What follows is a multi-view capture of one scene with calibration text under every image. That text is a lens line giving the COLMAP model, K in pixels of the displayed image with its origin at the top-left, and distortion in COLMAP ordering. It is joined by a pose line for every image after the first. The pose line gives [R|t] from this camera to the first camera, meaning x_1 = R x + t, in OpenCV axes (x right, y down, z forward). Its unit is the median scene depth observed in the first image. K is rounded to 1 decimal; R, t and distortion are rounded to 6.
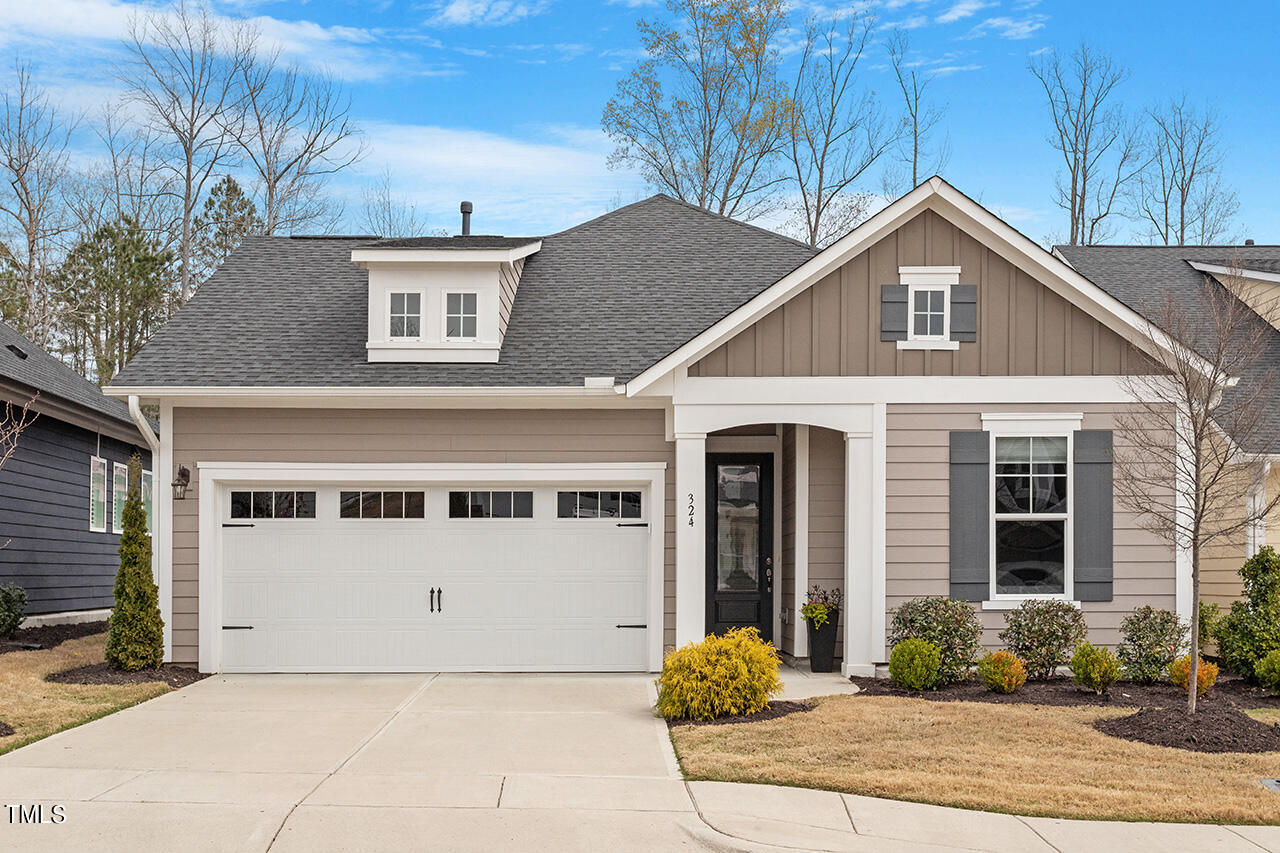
lens RADIAL K [[1768.9, 0, 681.7], [0, 1768.9, 293.5], [0, 0, 1]] dist [0.013518, 0.005422]
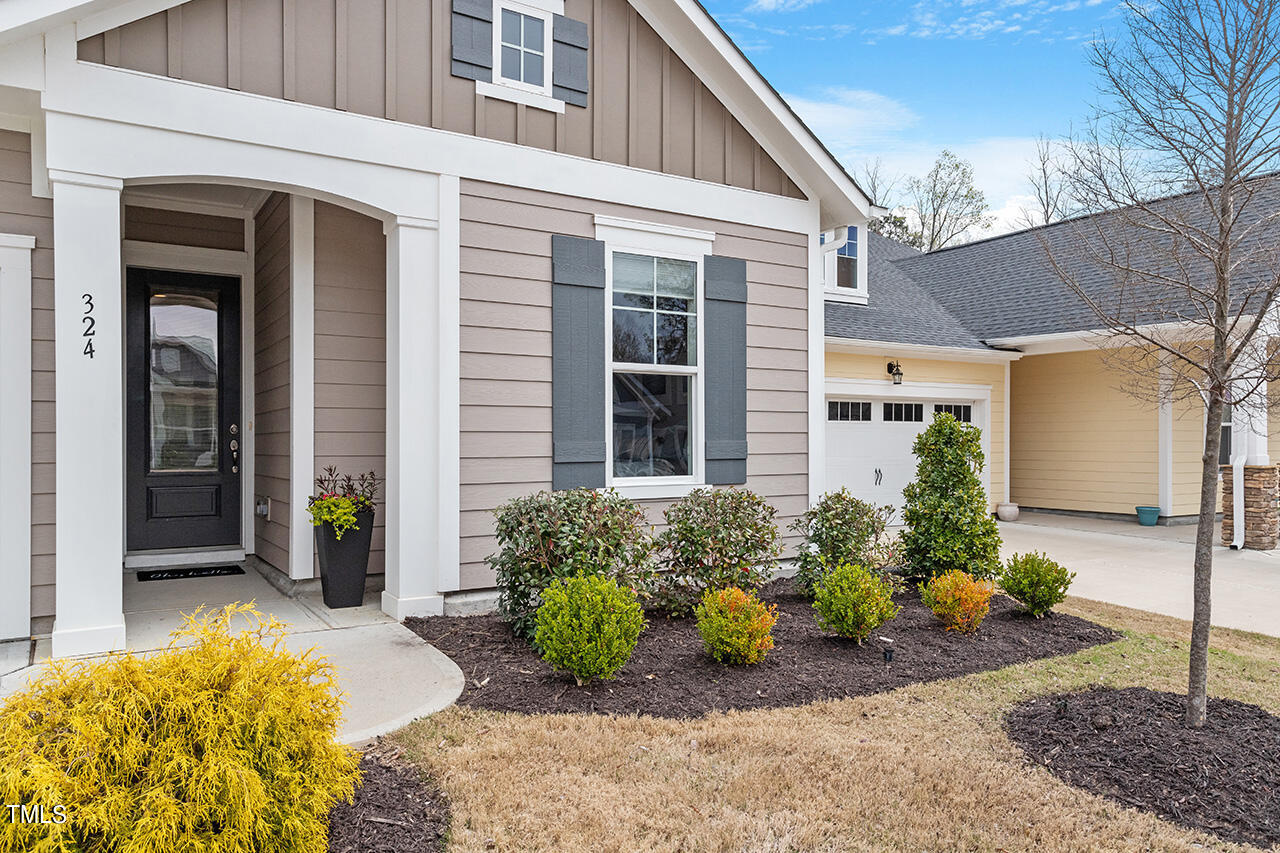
lens RADIAL K [[881.5, 0, 637.7], [0, 881.5, 459.1], [0, 0, 1]] dist [0.002274, 0.001676]
pose [[0.863589, -0.009604, 0.504105, 0.012919], [-0.080789, 0.984264, 0.157152, 0.105521], [-0.497682, -0.176441, 0.849224, 0.688355]]
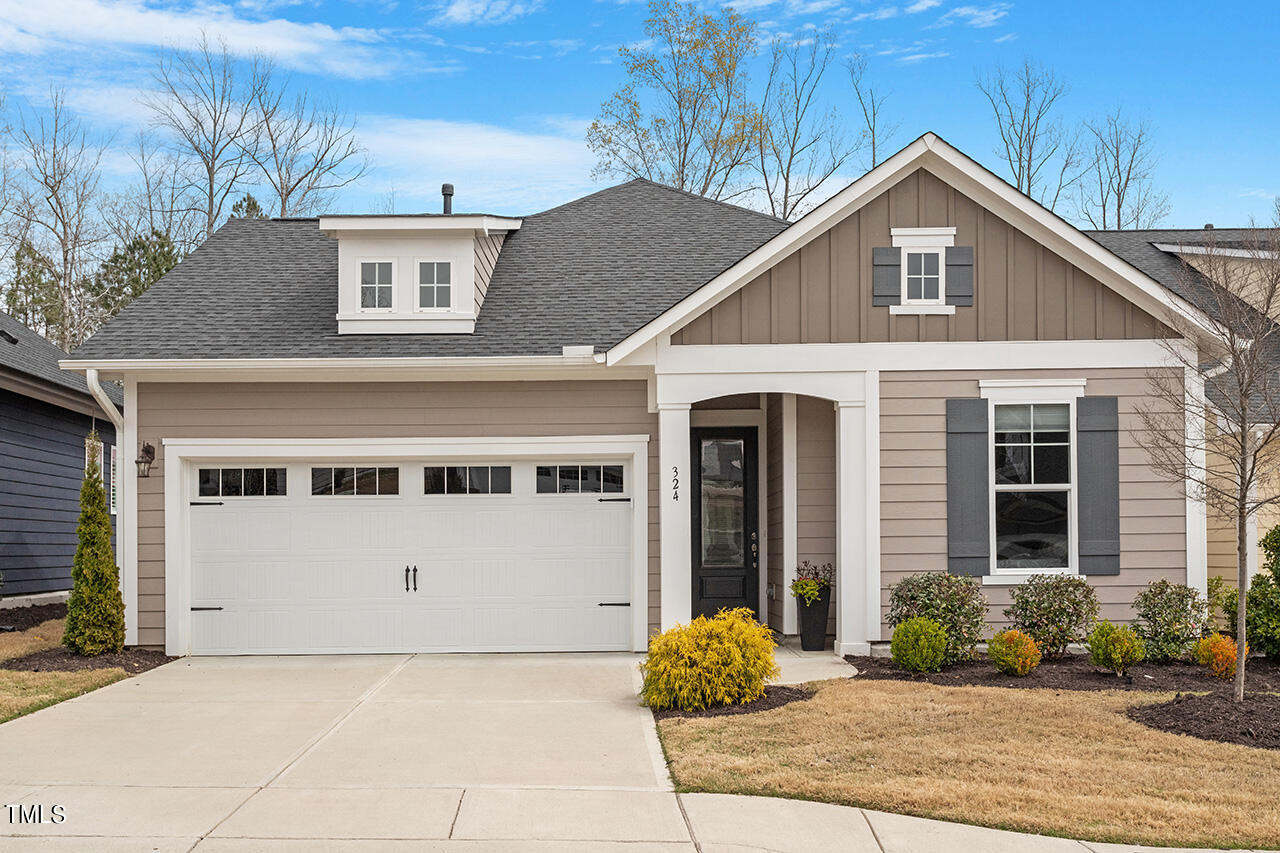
lens RADIAL K [[1435.7, 0, 640.4], [0, 1435.7, 394.7], [0, 0, 1]] dist [0.012634, 0.012846]
pose [[0.999880, -0.009197, -0.012470, -0.003553], [0.009826, 0.998633, 0.051341, 0.033918], [0.011981, -0.051458, 0.998603, 0.224420]]
